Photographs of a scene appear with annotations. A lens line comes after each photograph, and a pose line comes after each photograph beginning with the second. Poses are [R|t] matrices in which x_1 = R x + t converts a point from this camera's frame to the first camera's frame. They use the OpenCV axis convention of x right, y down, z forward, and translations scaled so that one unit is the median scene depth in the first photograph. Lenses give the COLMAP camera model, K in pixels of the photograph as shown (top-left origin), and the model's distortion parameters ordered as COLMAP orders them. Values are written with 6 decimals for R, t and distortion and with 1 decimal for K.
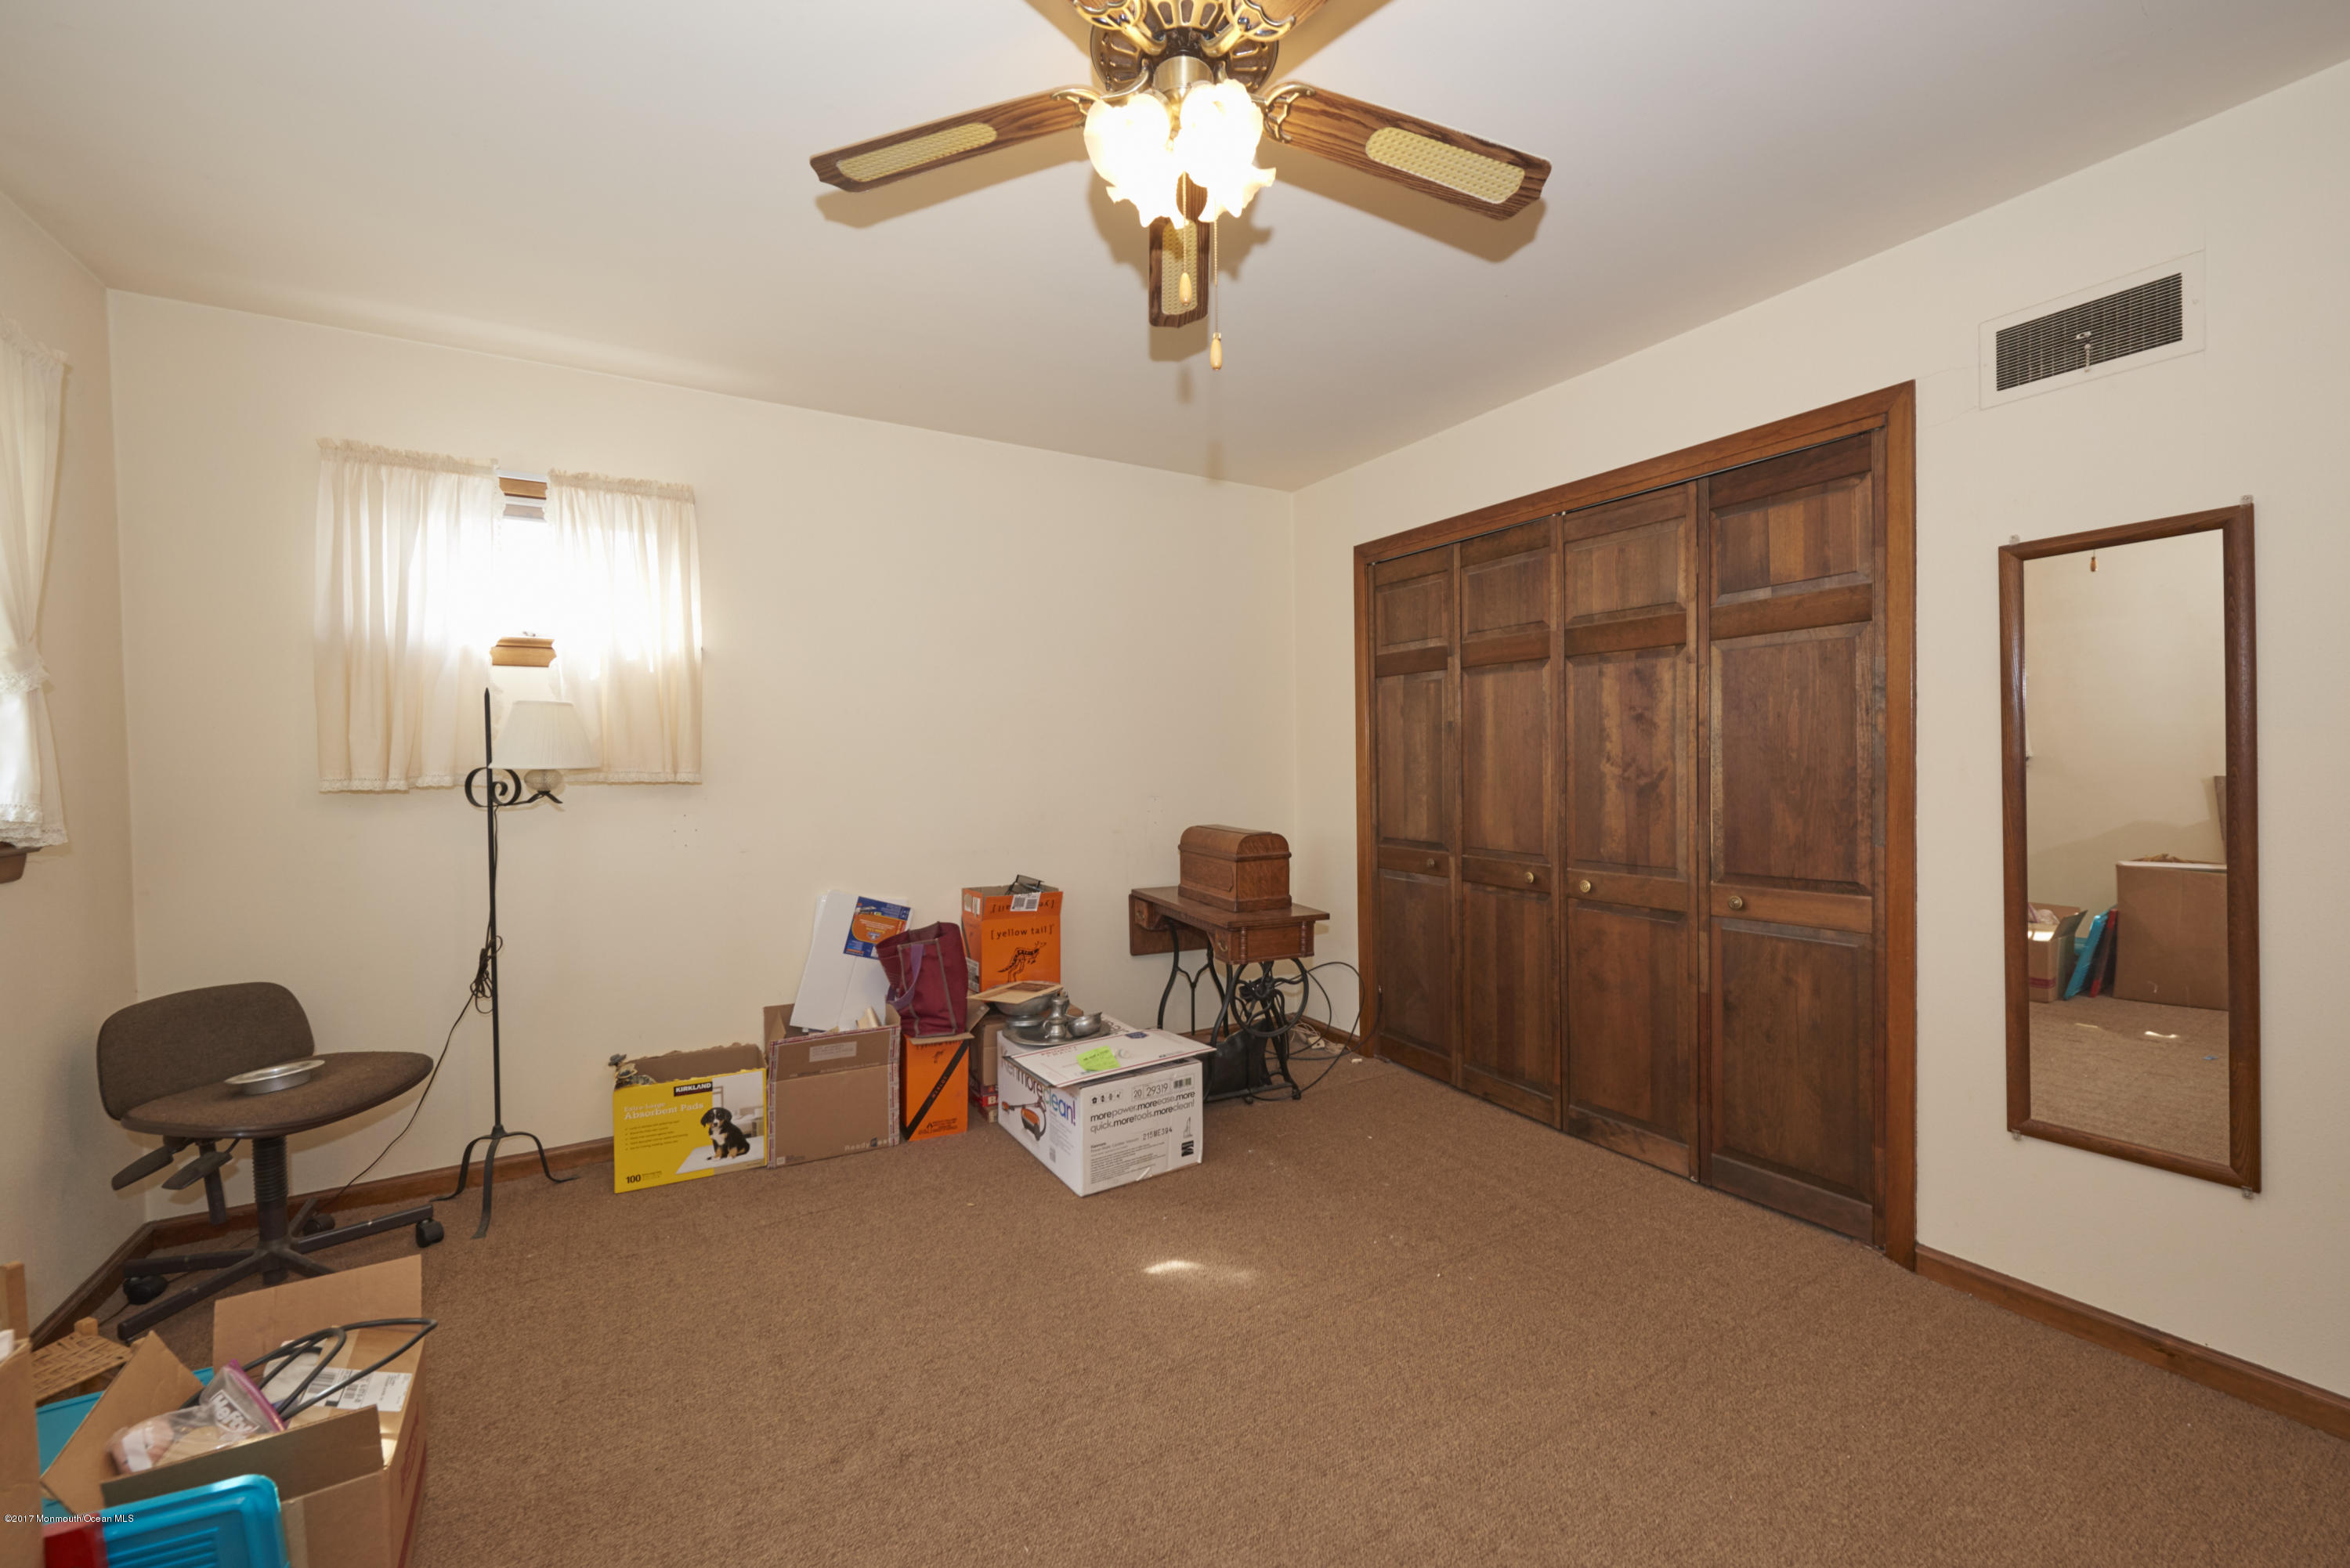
lens RADIAL K [[916.0, 0, 1170.4], [0, 916.0, 770.4], [0, 0, 1]] dist [-0.000945, -0.000106]
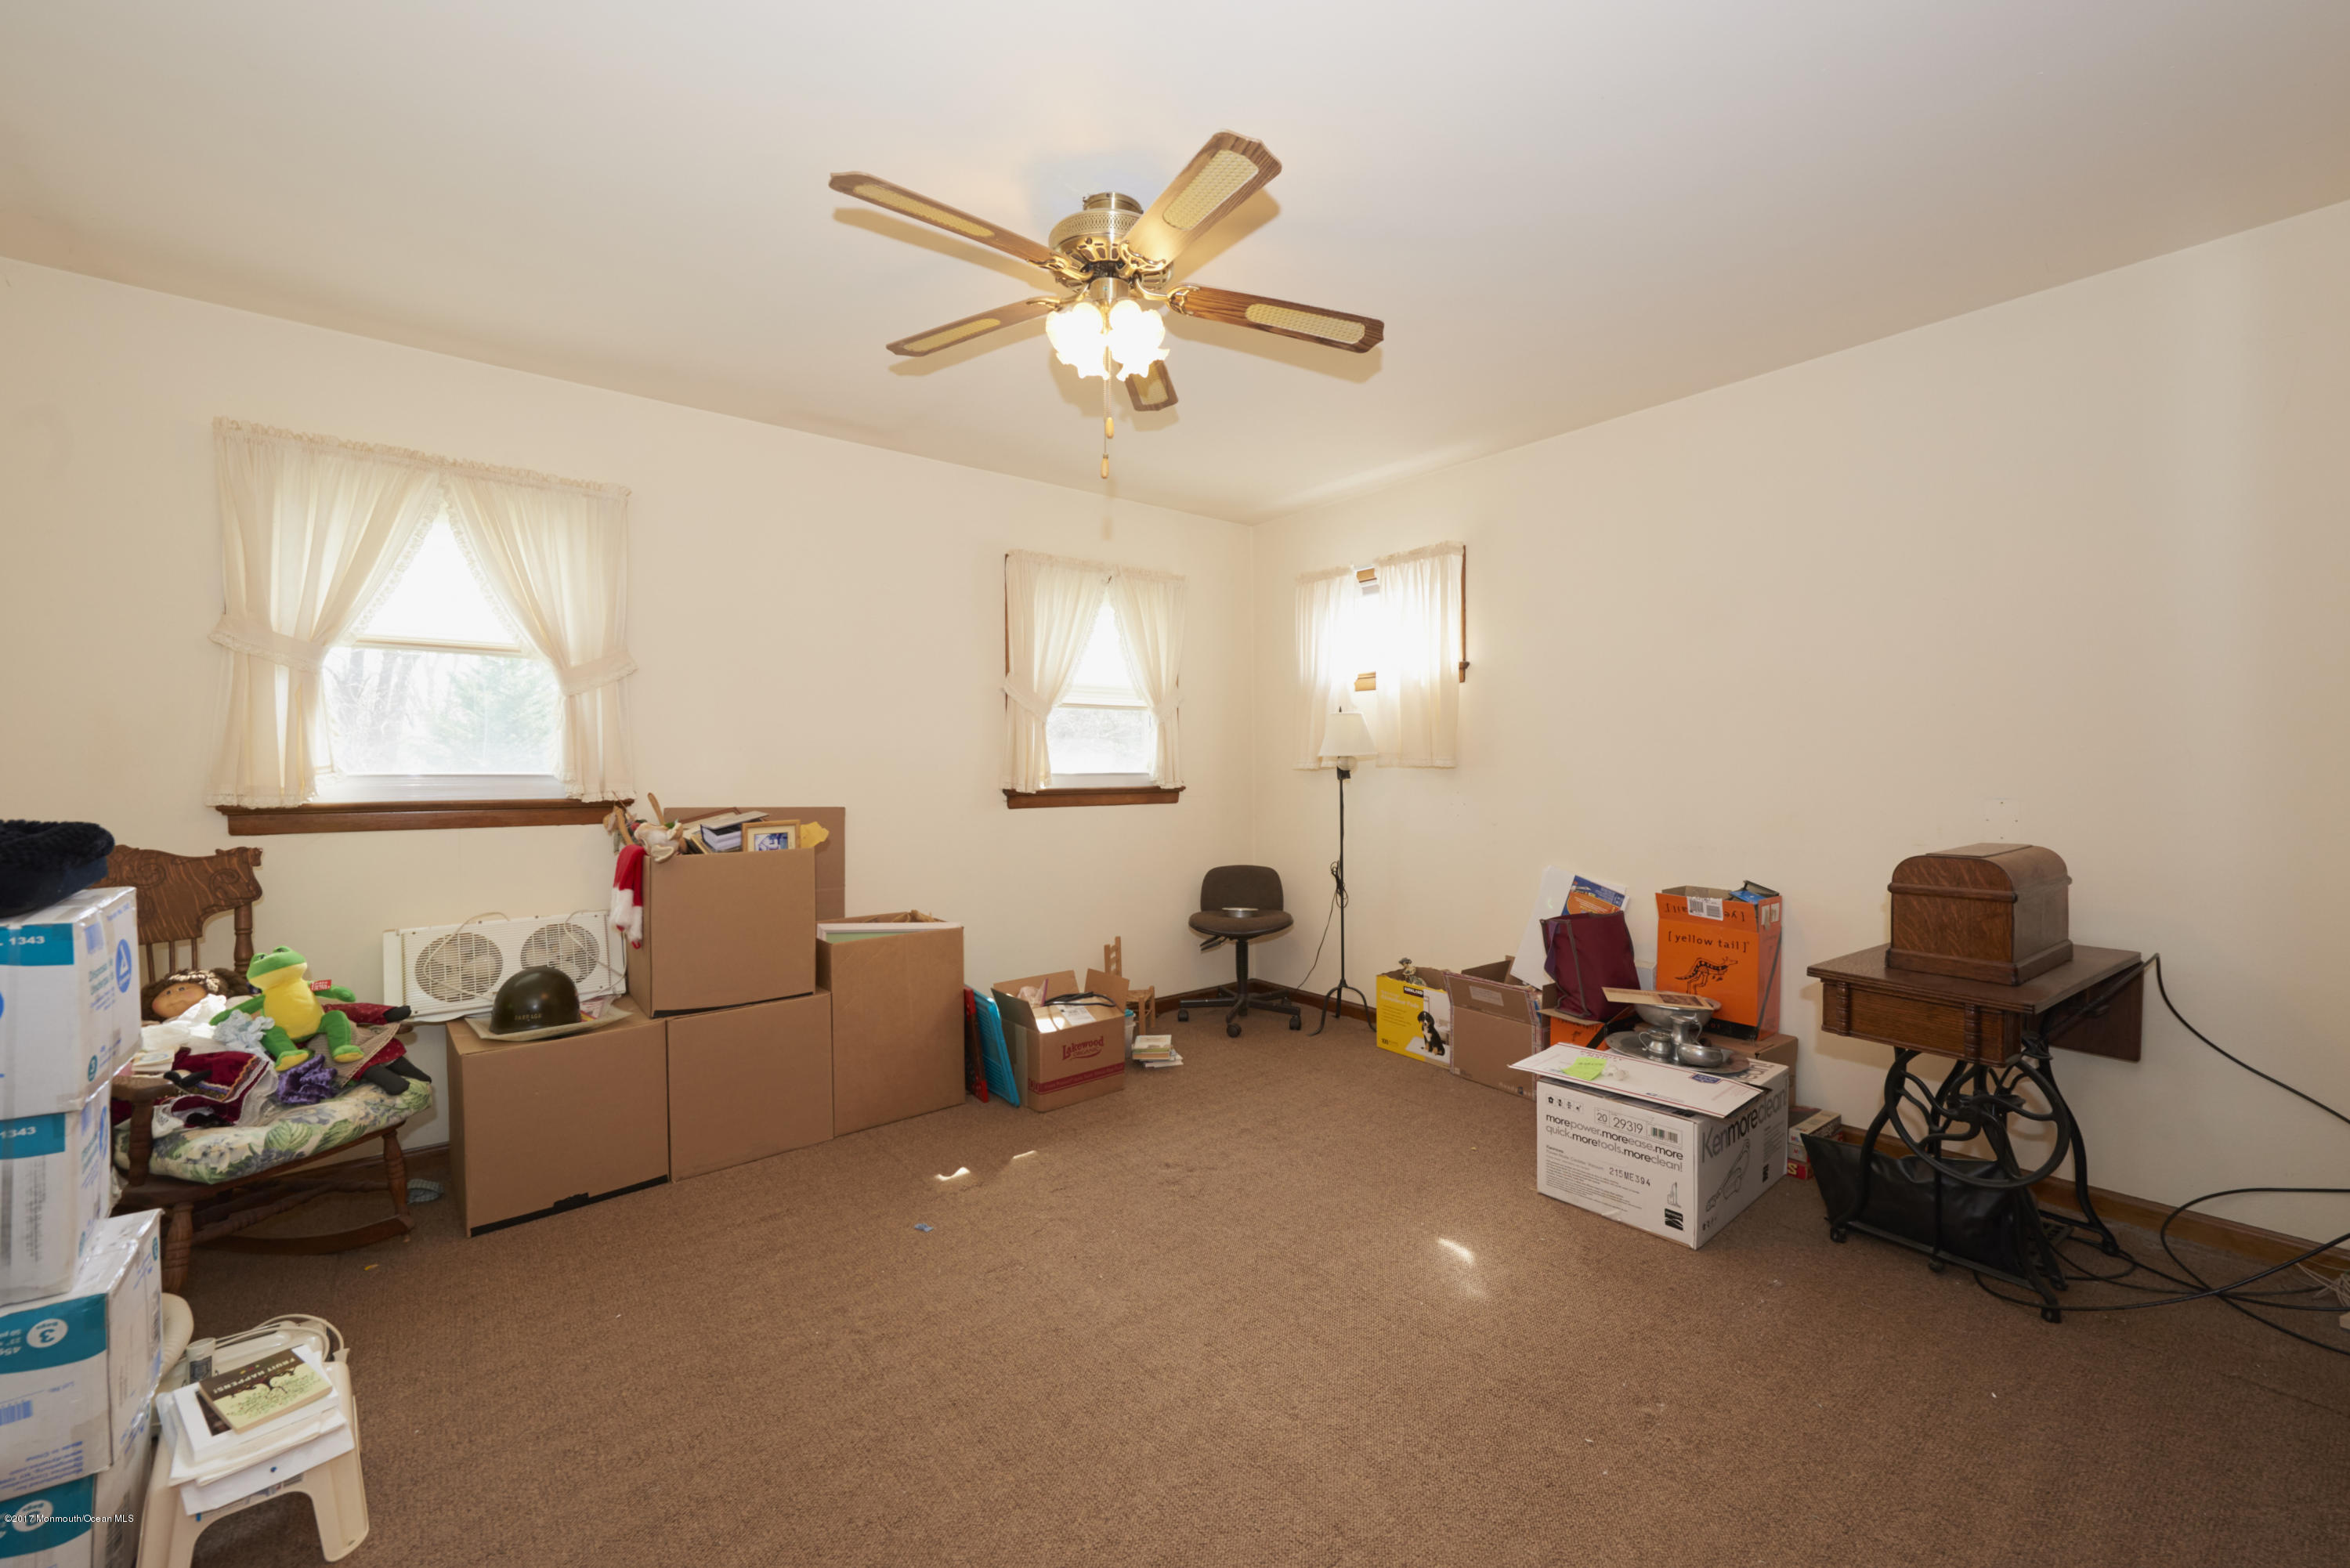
lens RADIAL K [[937.9, 0, 1175.0], [0, 937.9, 760.9], [0, 0, 1]] dist [0.000219, 0.000094]
pose [[0.141112, 0.002252, -0.989991, 0.799569], [-0.000079, 0.999997, 0.002264, 0.001700], [0.989994, -0.000241, 0.141112, 0.449468]]
